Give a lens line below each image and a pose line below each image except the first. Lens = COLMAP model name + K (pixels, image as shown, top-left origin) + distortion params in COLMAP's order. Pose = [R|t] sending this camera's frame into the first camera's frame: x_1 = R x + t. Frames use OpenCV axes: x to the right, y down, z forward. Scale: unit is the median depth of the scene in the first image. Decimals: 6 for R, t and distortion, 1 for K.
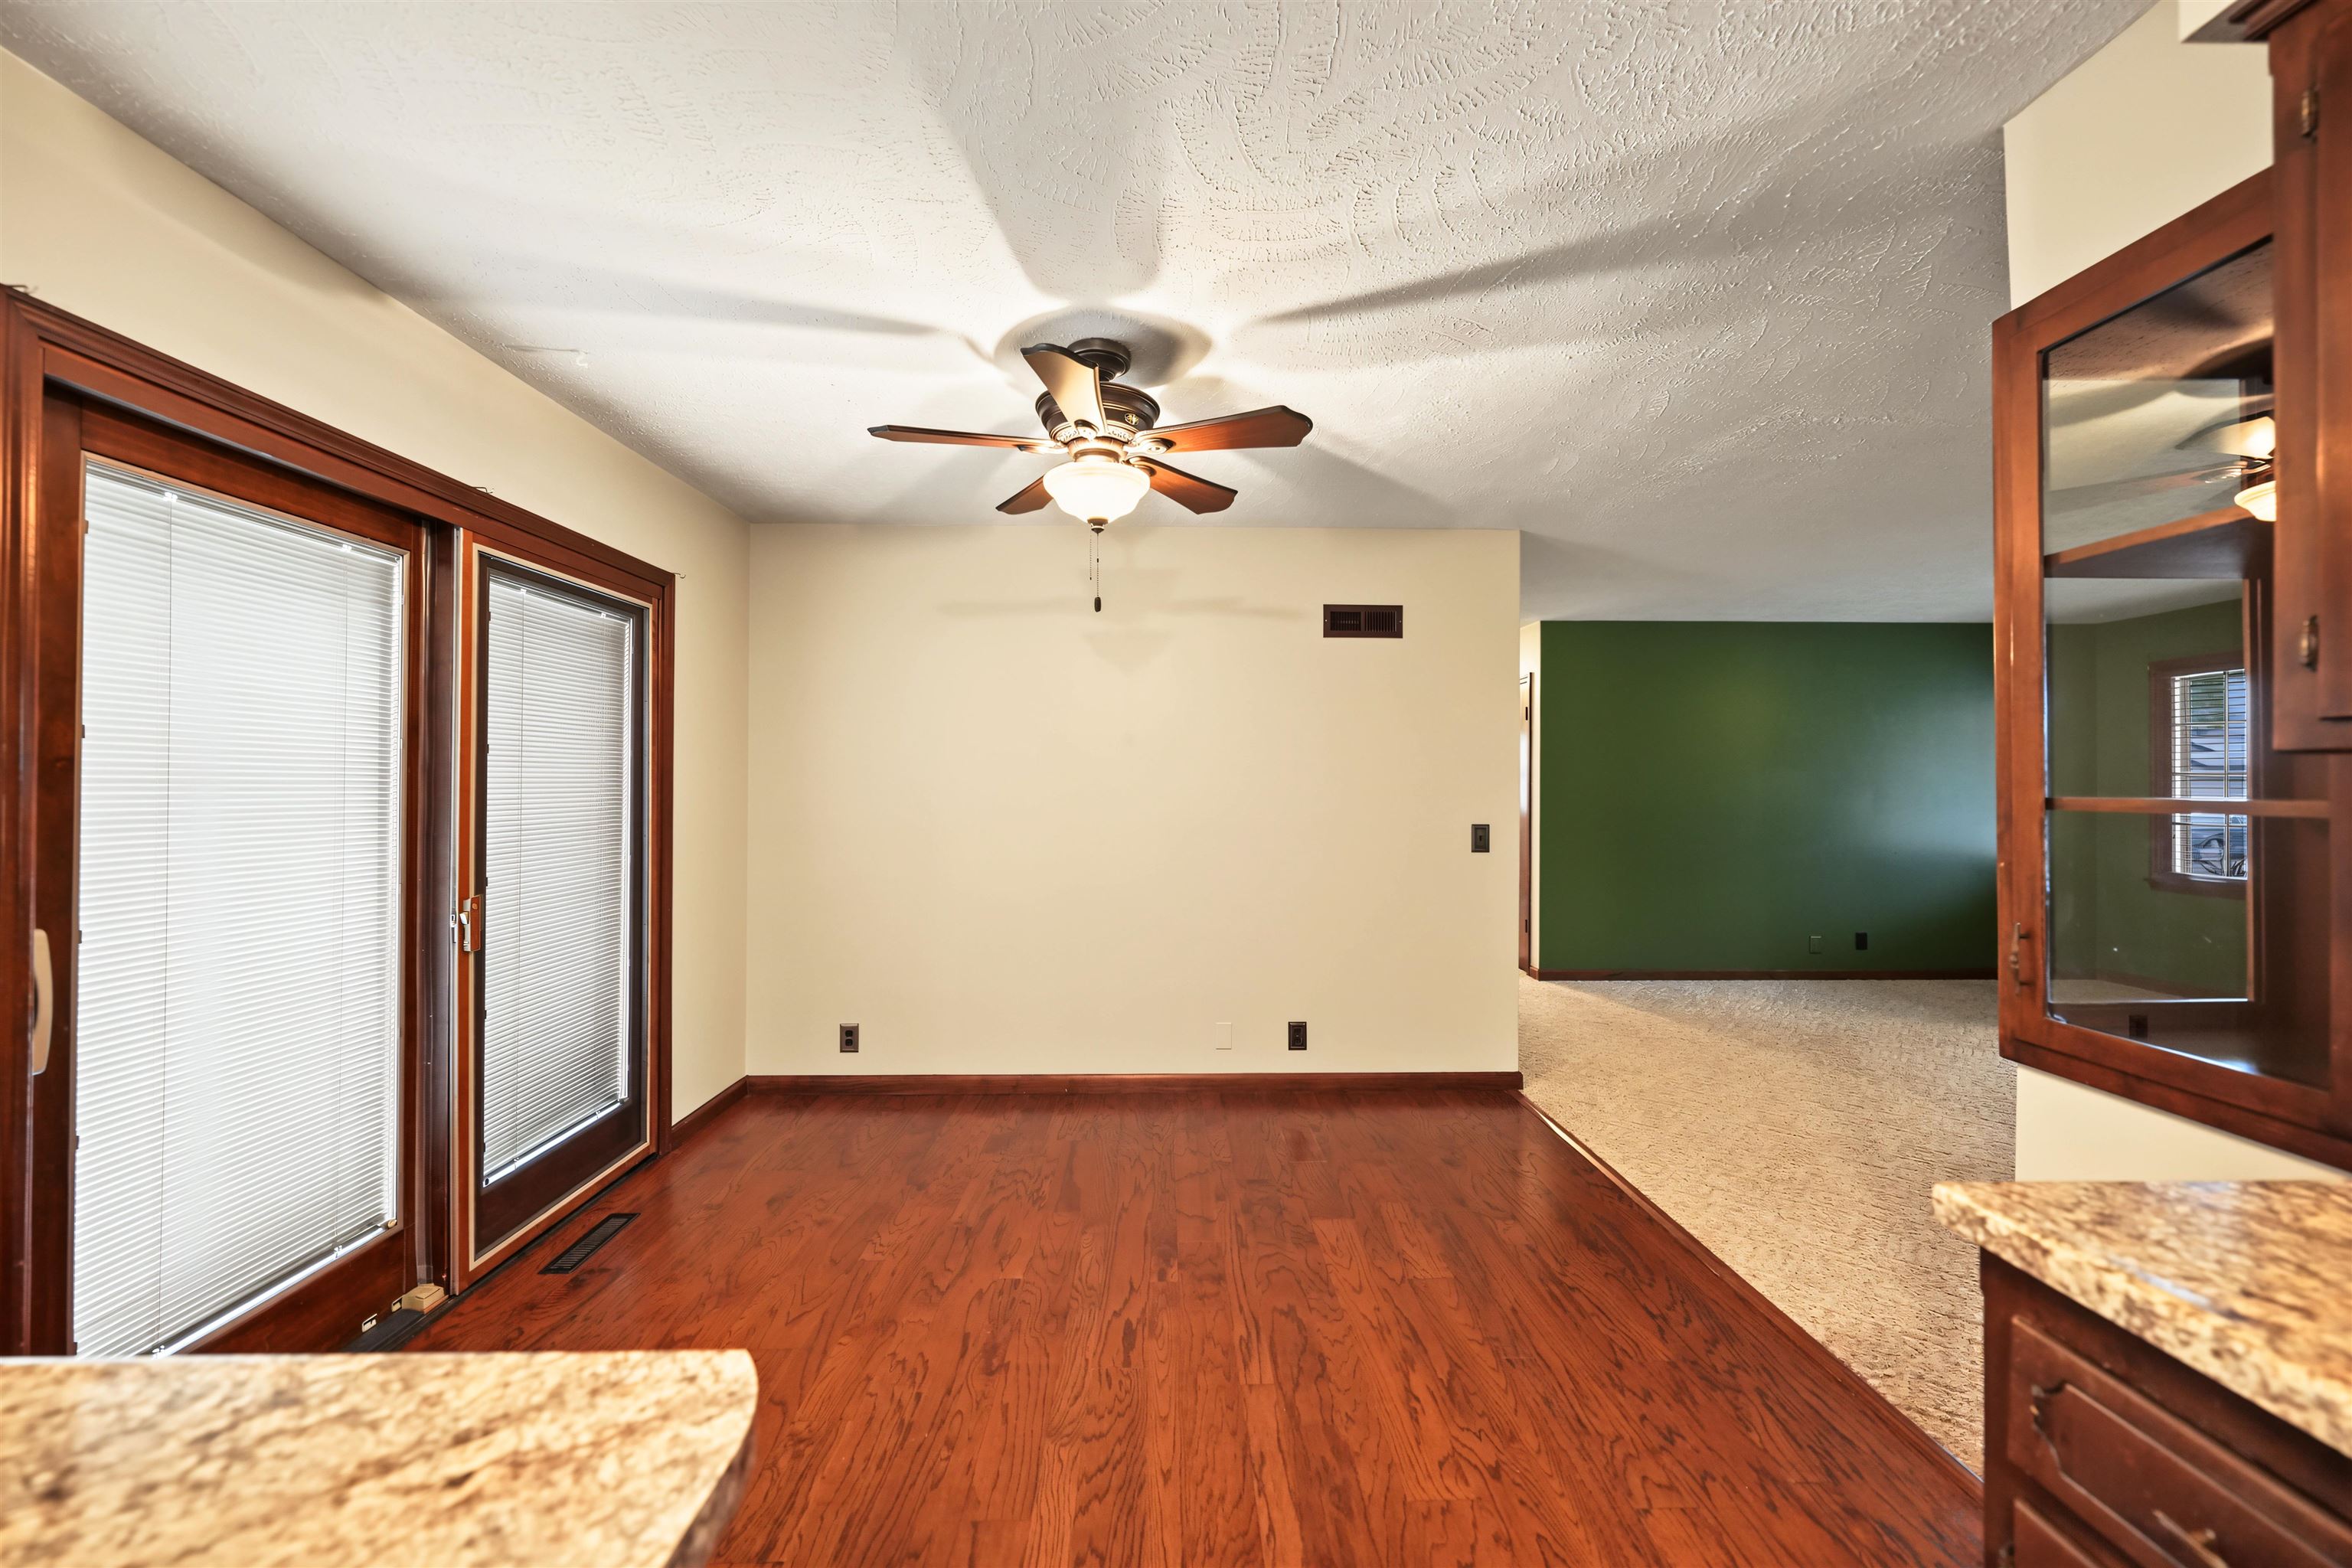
lens RADIAL K [[906.3, 0, 1180.8], [0, 906.3, 778.3], [0, 0, 1]] dist [-0.005997, 0.001393]
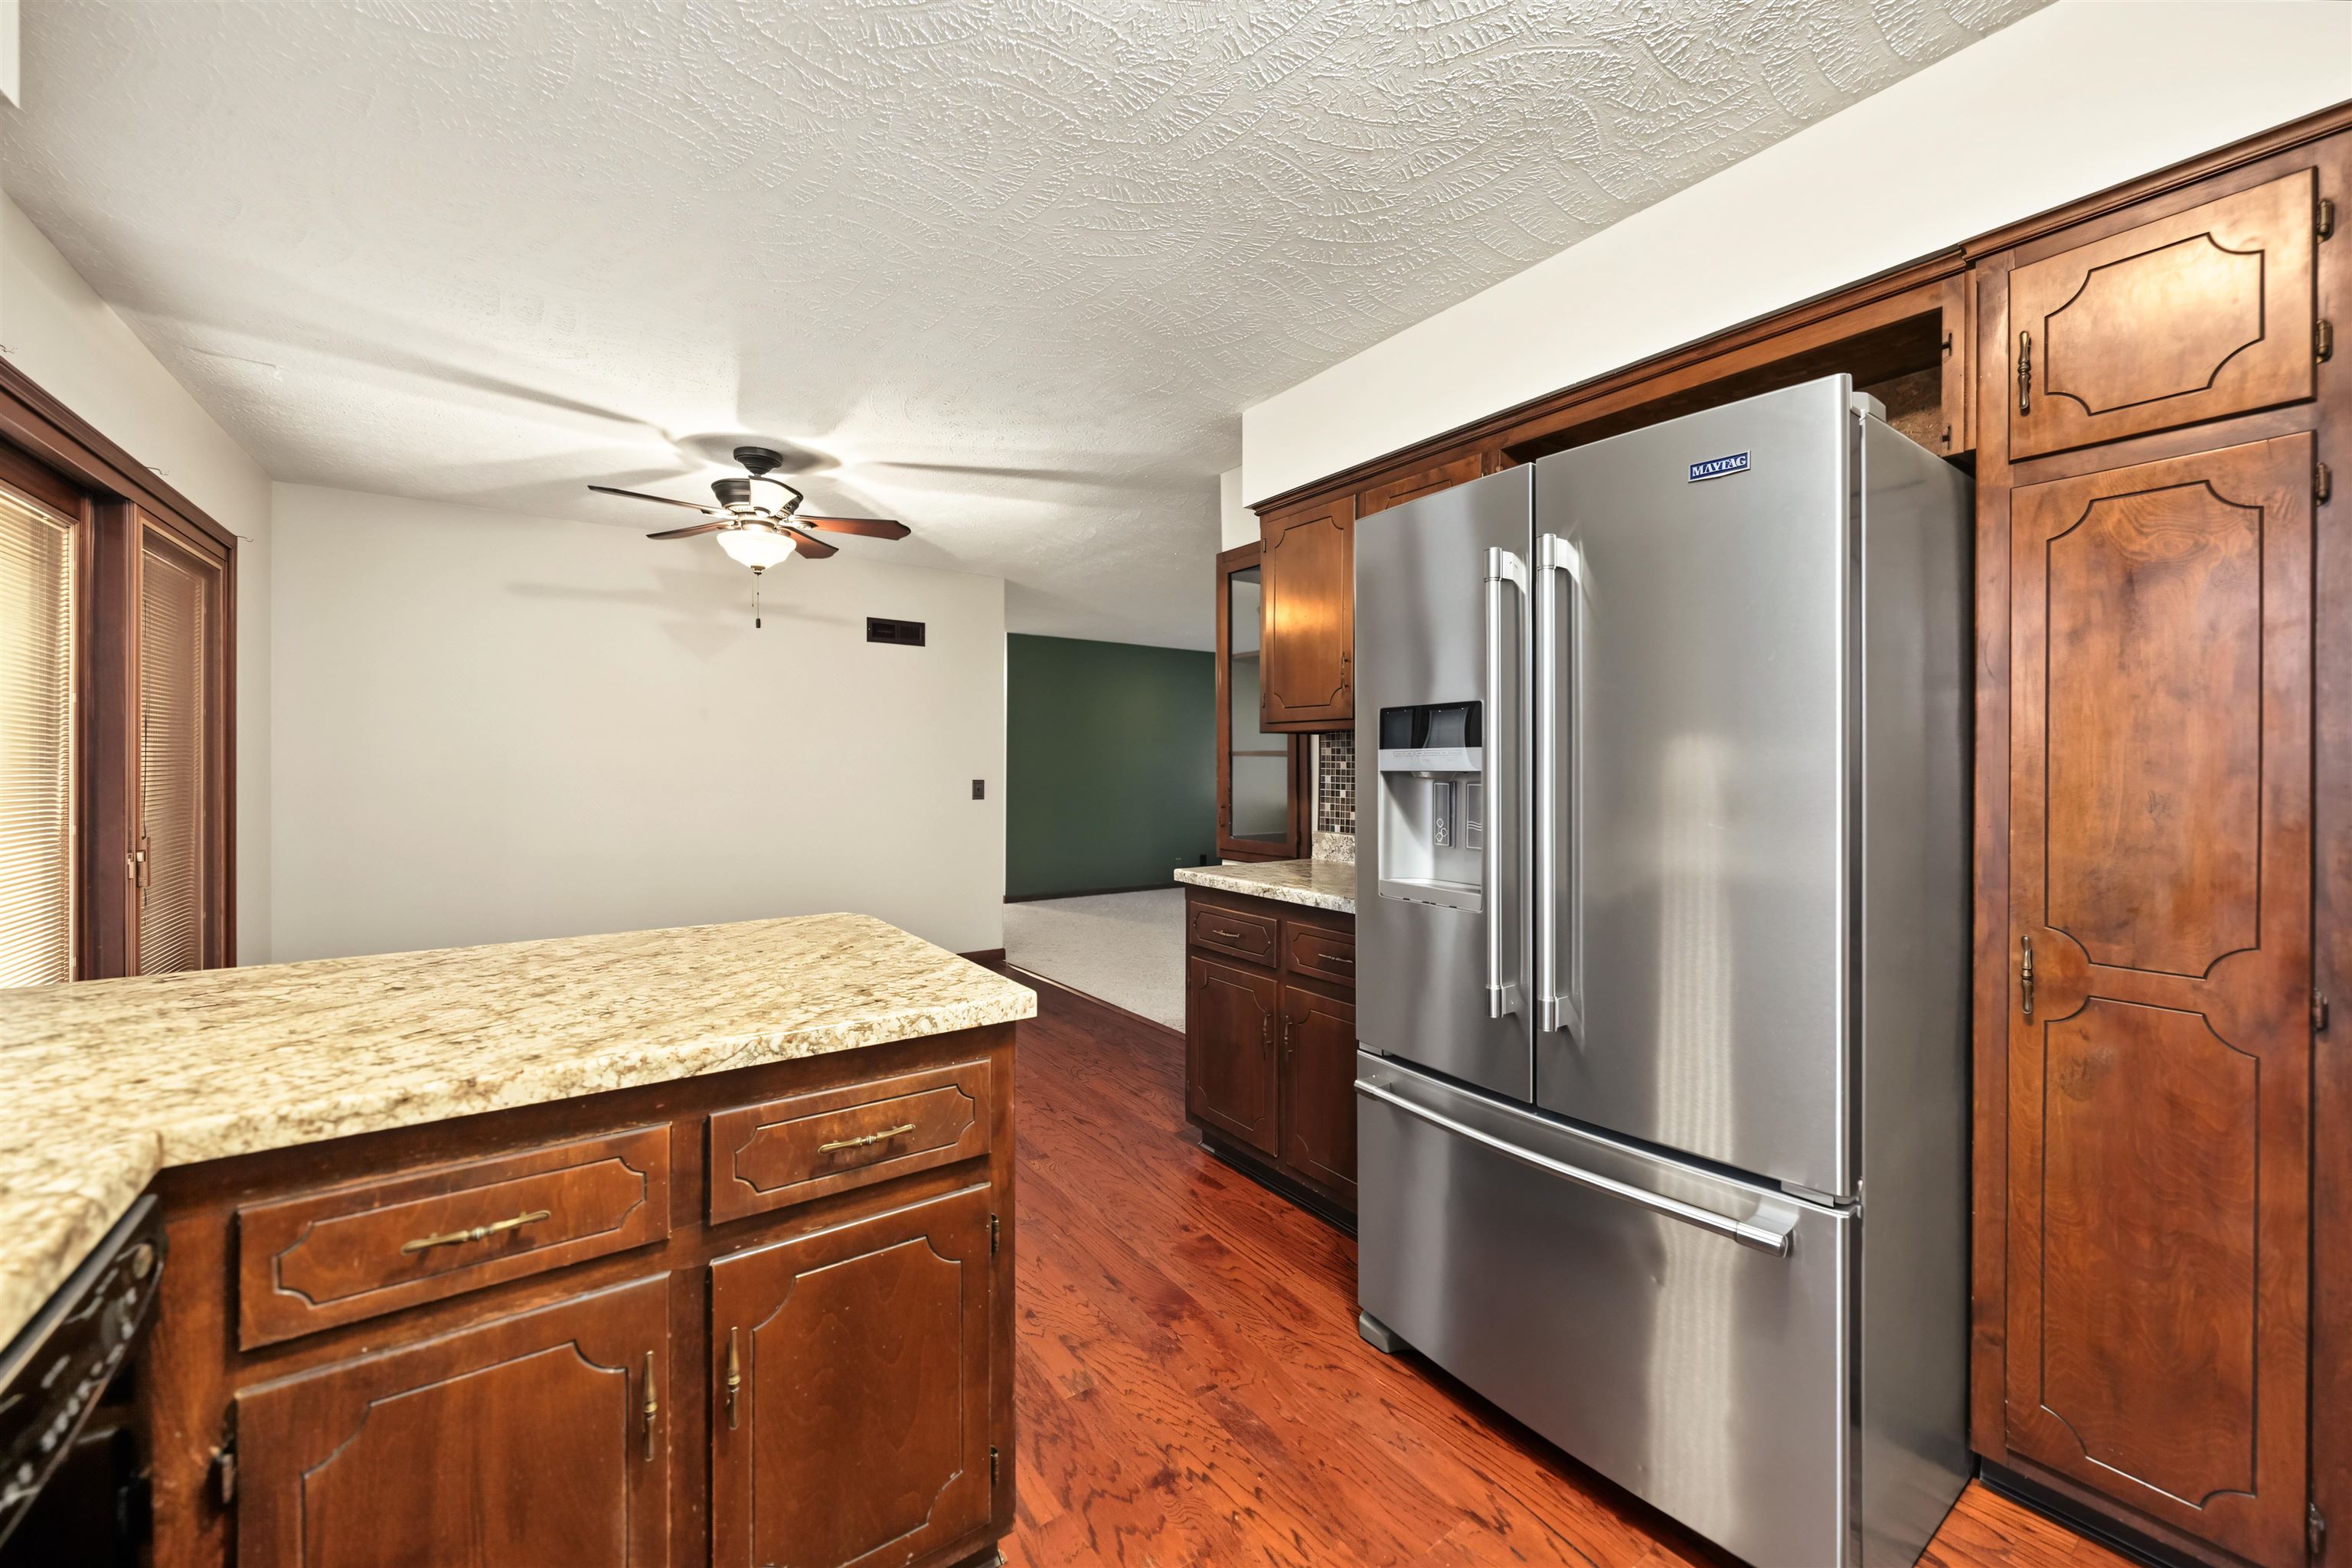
lens RADIAL K [[906.3, 0, 1187.8], [0, 906.3, 774.3], [0, 0, 1]] dist [-0.005997, 0.001393]
pose [[0.823320, -0.005397, 0.567551, -0.362079], [-0.004531, 0.999860, 0.016082, 0.029460], [-0.567559, -0.015812, 0.823181, -0.640197]]
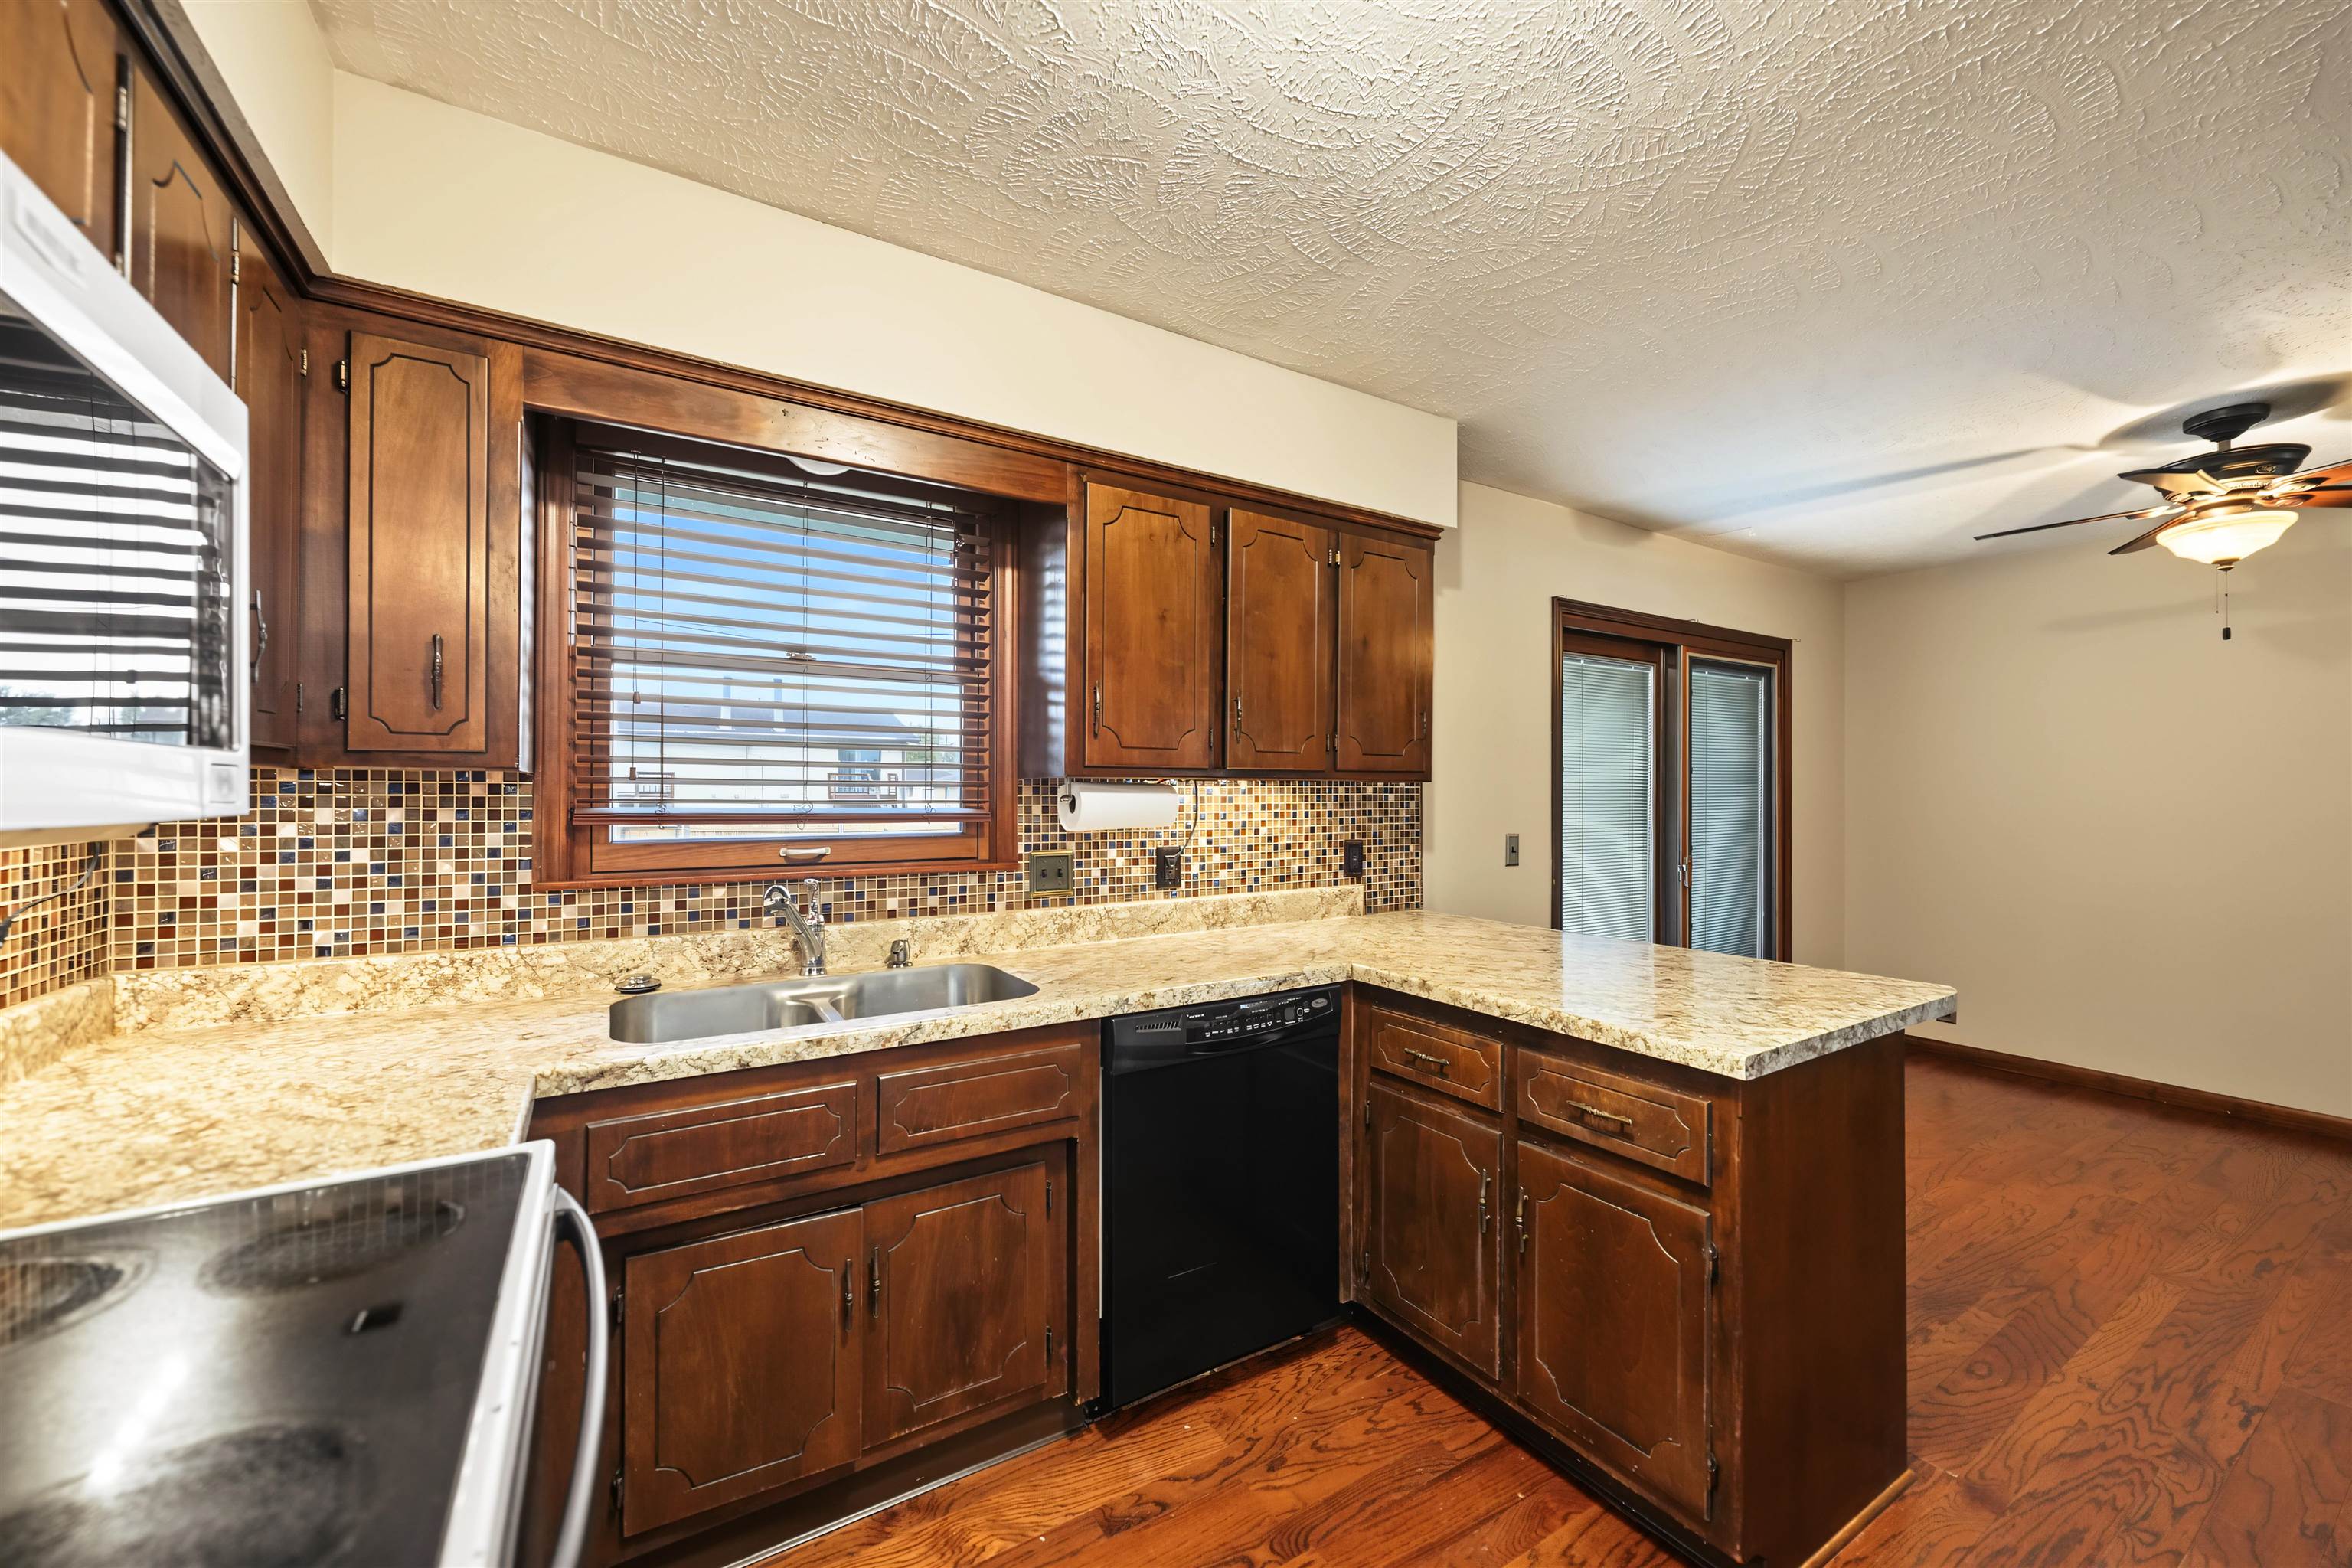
lens RADIAL K [[906.3, 0, 1175.8], [0, 906.3, 785.5], [0, 0, 1]] dist [-0.005997, 0.001393]
pose [[0.510751, -0.006042, -0.859707, 0.212839], [0.005696, 0.999977, -0.003644, -0.002717], [0.859710, -0.003036, 0.510774, -0.745085]]
